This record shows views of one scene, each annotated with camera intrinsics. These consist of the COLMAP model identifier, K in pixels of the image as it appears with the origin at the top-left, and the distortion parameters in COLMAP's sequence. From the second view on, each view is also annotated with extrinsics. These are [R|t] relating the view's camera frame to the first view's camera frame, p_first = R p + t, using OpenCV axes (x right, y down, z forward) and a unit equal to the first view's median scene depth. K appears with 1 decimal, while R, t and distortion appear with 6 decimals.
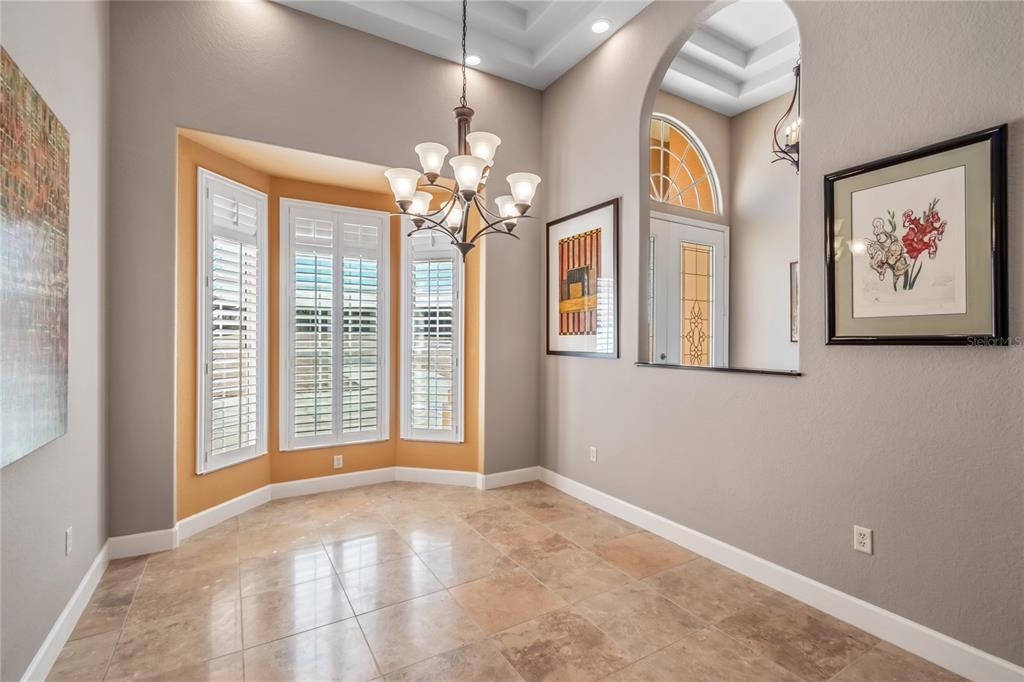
lens RADIAL K [[462.0, 0, 514.0], [0, 462.0, 339.6], [0, 0, 1]] dist [0.006882, 0.000733]
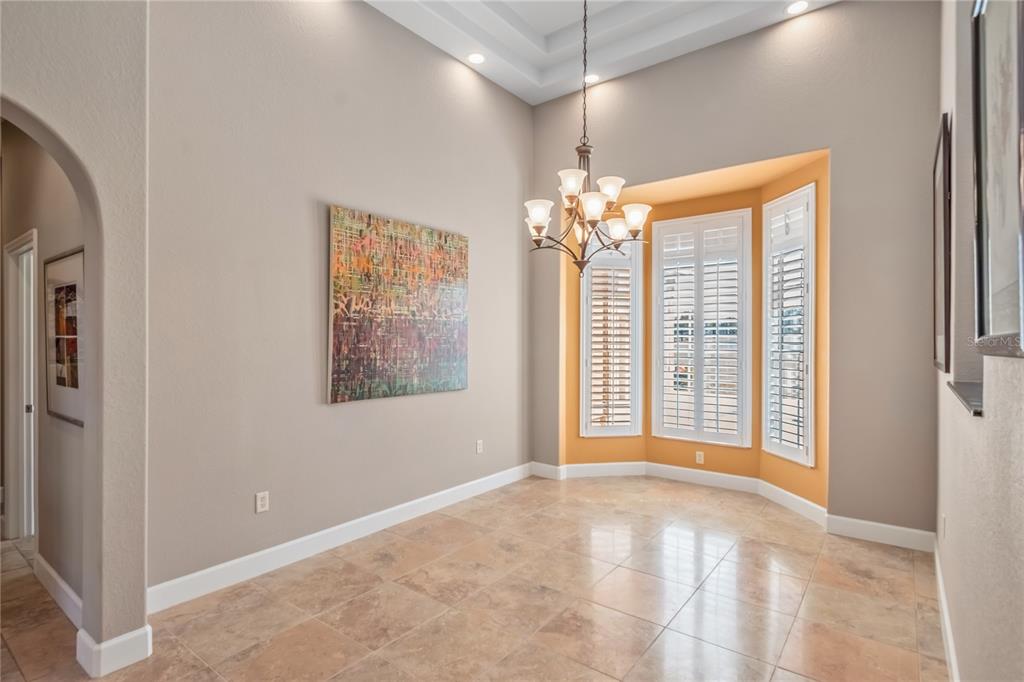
lens RADIAL K [[482.8, 0, 514.6], [0, 482.8, 342.3], [0, 0, 1]] dist [-0.000979, 0.000250]
pose [[0.392420, 0.001271, -0.919785, 0.496613], [-0.001238, 0.999999, 0.000853, -0.000454], [0.919785, 0.000804, 0.392421, 0.187847]]
